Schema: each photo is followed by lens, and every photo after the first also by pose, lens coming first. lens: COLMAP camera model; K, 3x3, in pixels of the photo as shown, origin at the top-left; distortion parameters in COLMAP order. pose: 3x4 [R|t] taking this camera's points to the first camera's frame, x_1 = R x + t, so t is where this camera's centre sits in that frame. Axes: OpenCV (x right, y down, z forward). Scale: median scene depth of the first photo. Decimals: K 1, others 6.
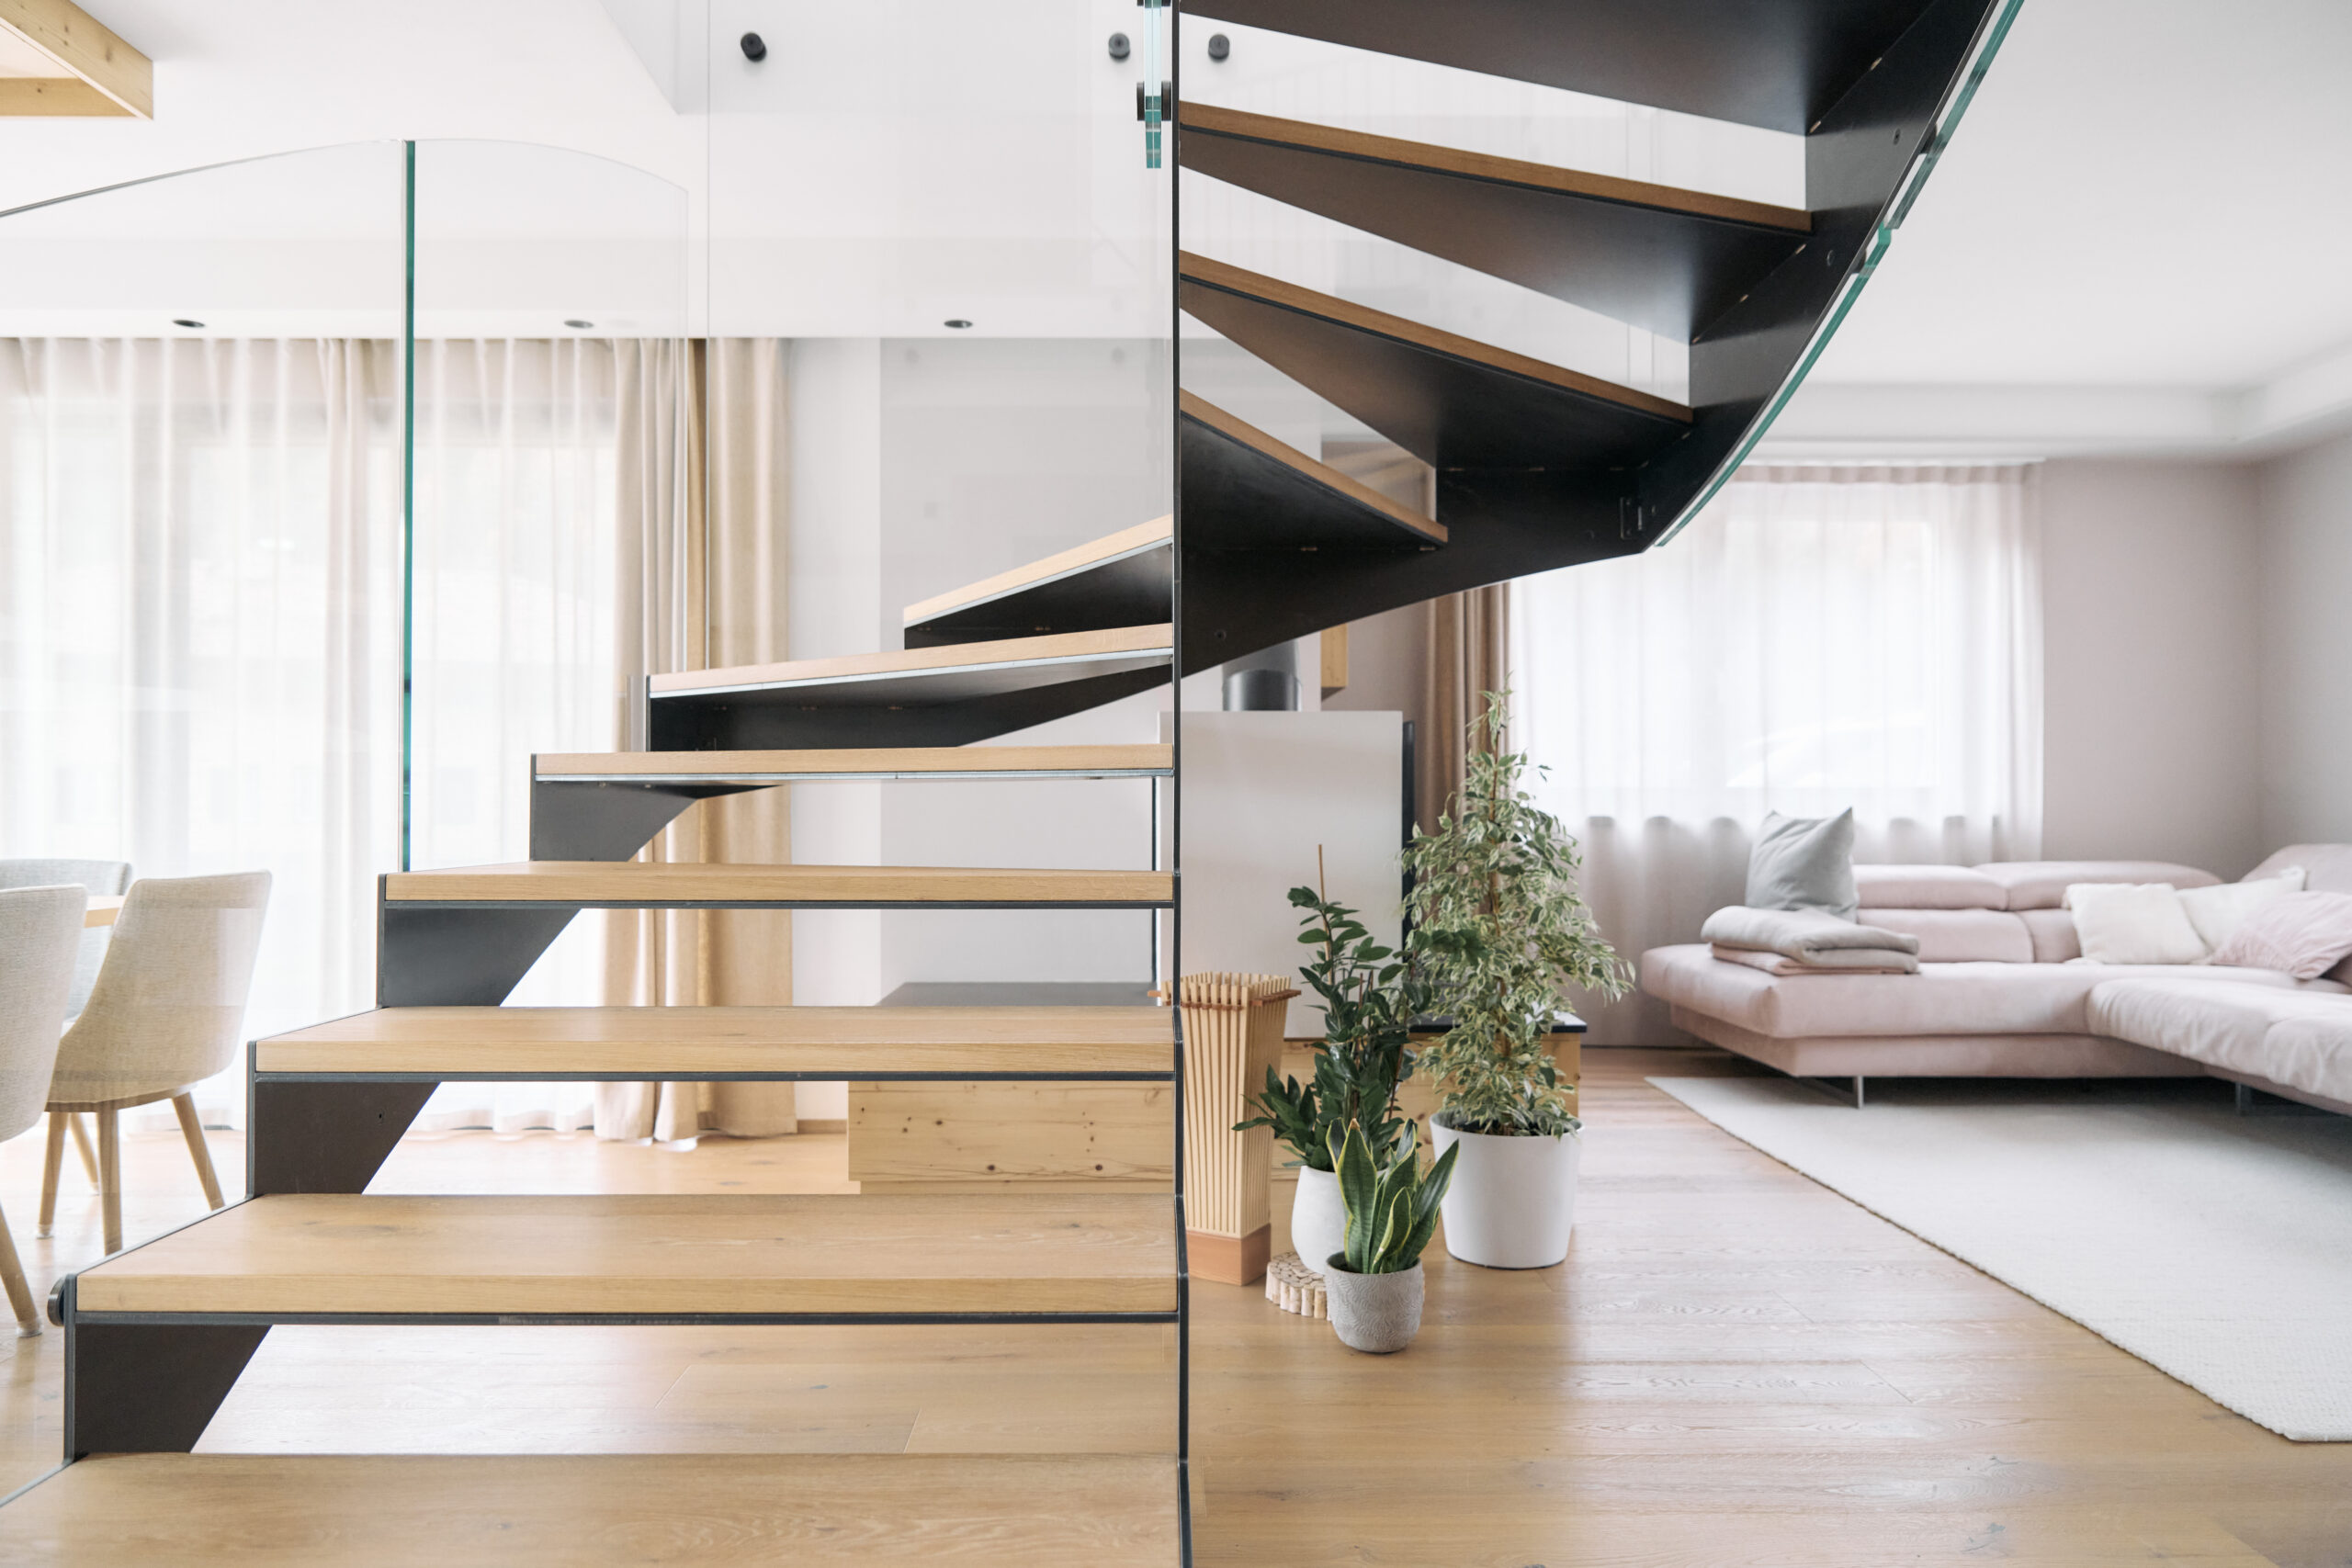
lens RADIAL K [[1578.9, 0, 1175.3], [0, 1578.9, 791.9], [0, 0, 1]] dist [0.001074, -0.000230]
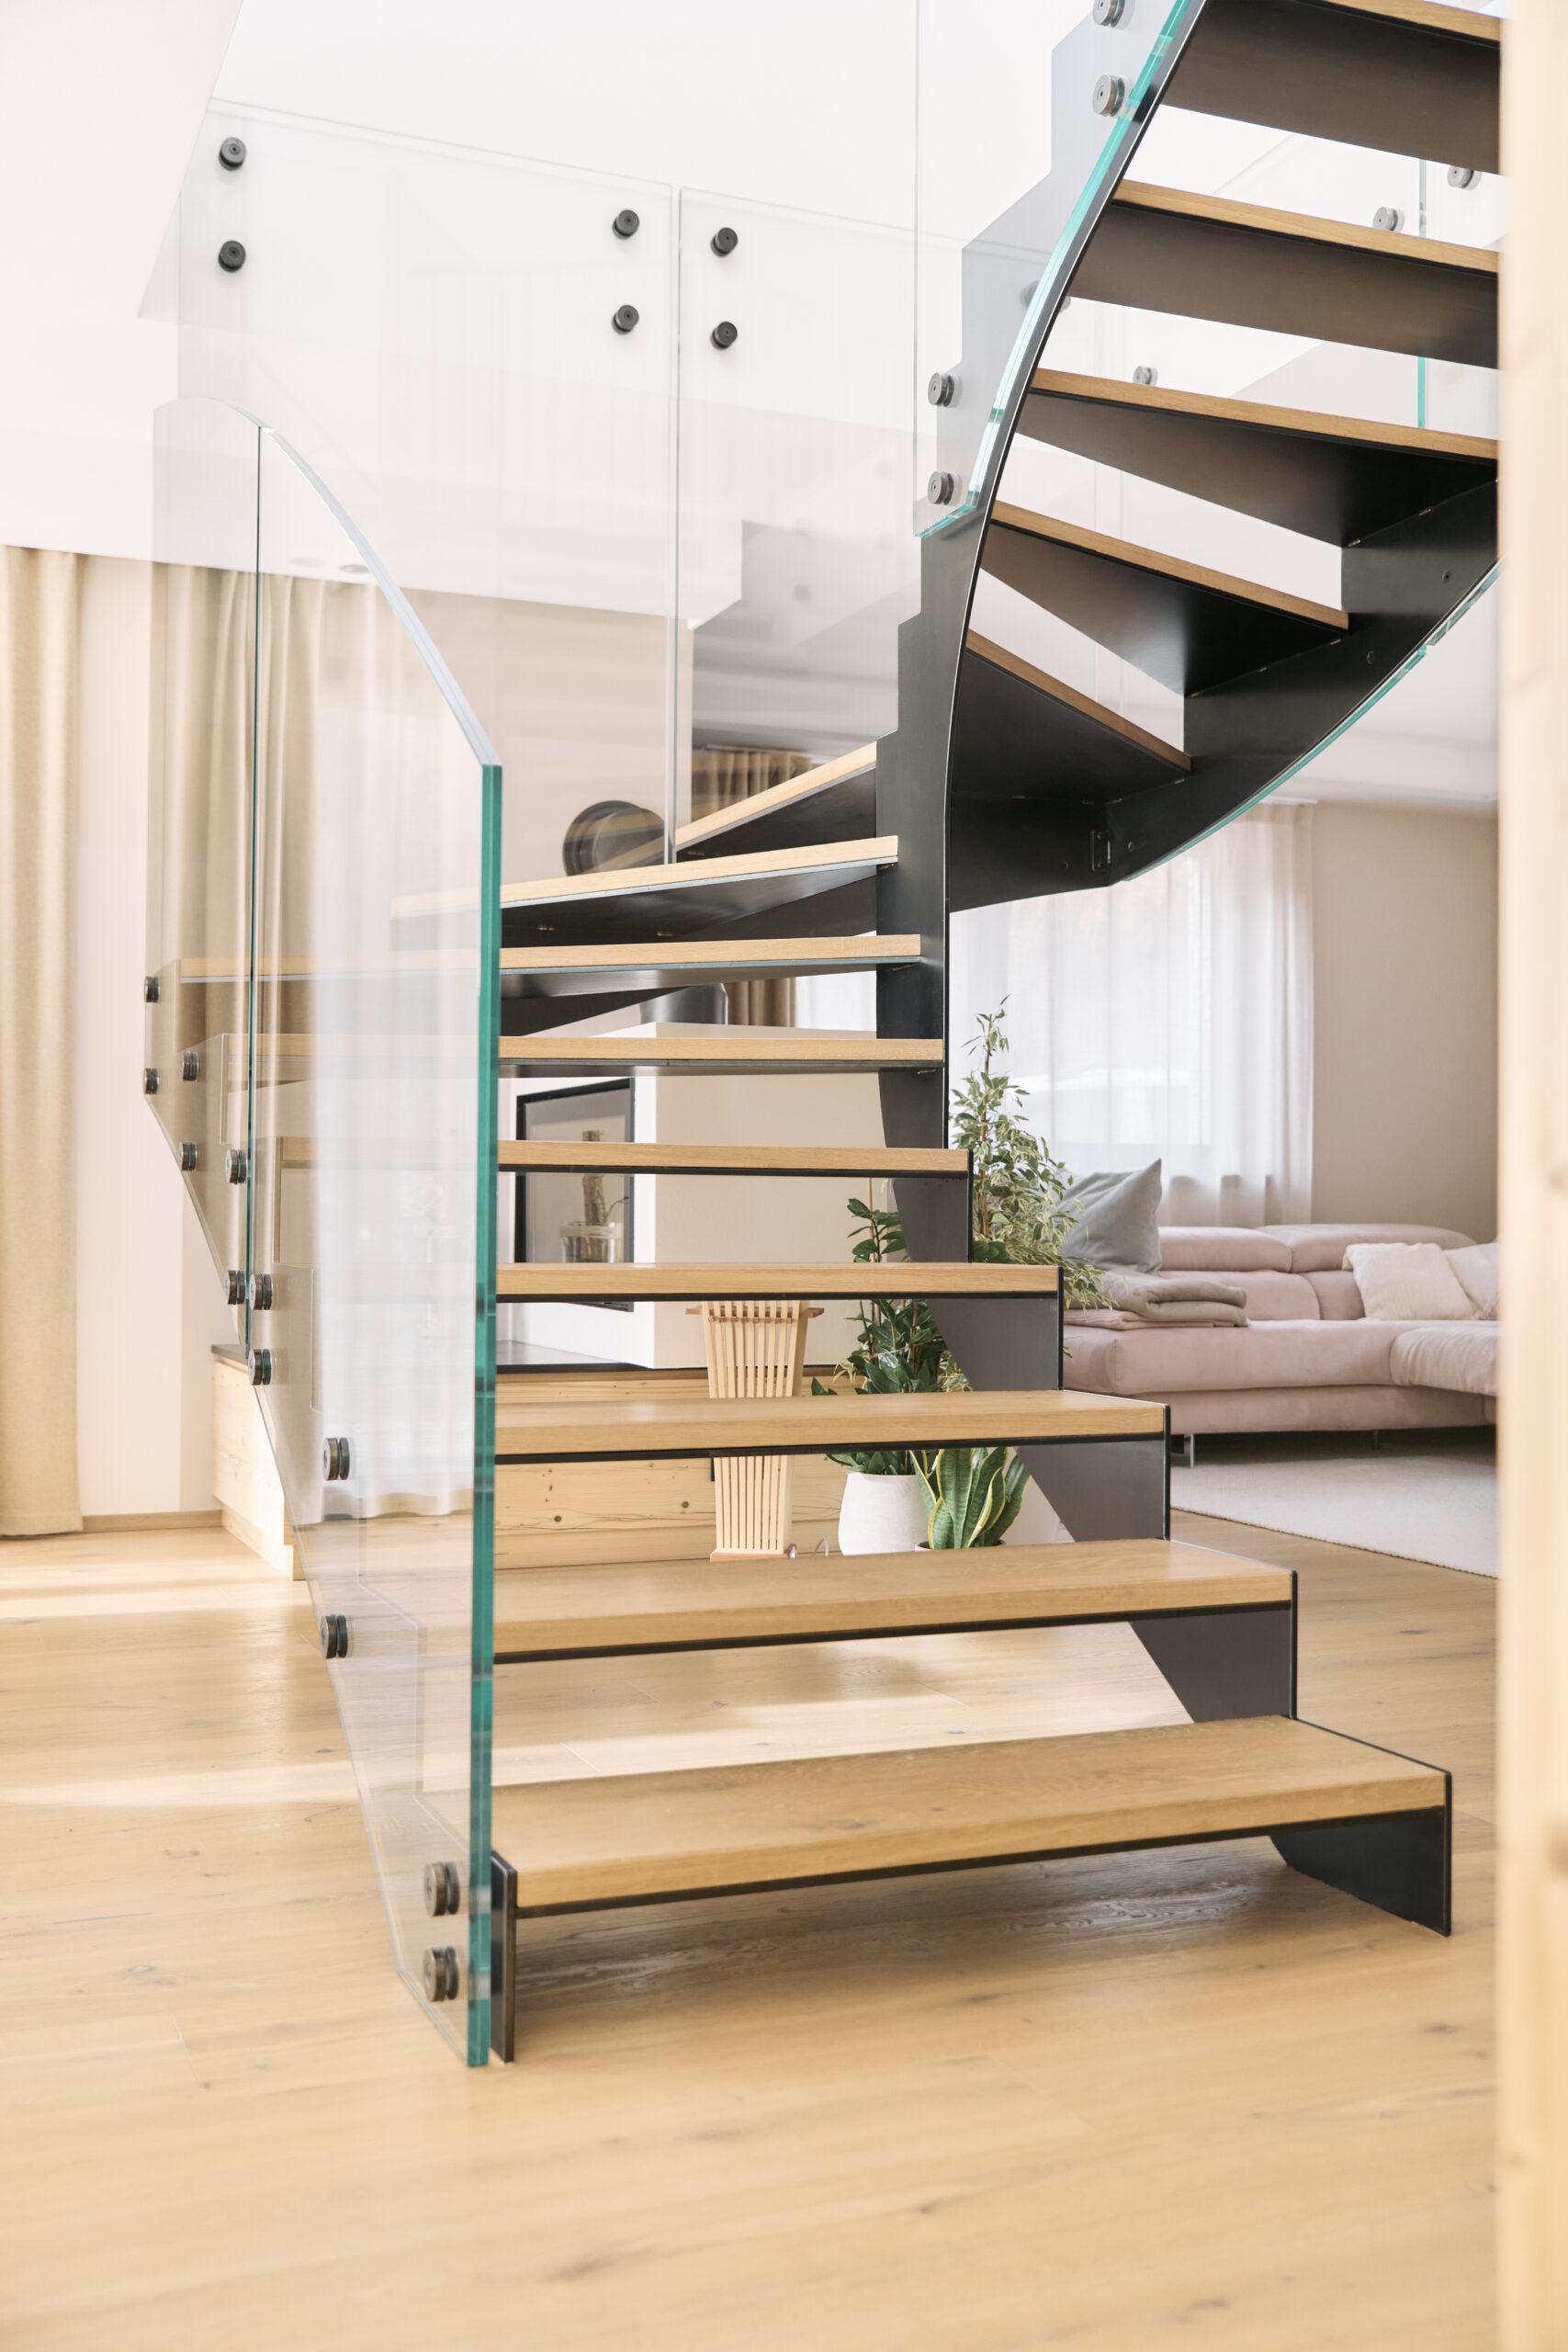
lens RADIAL K [[2423.9, 0, 787.3], [0, 2423.9, 1175.8], [0, 0, 1]] dist [0.026454, 0.000000]
pose [[0.925066, 0.012463, 0.379603, -0.355689], [-0.009041, 0.999901, -0.010795, 0.040447], [-0.379699, 0.006554, 0.925087, -0.274081]]
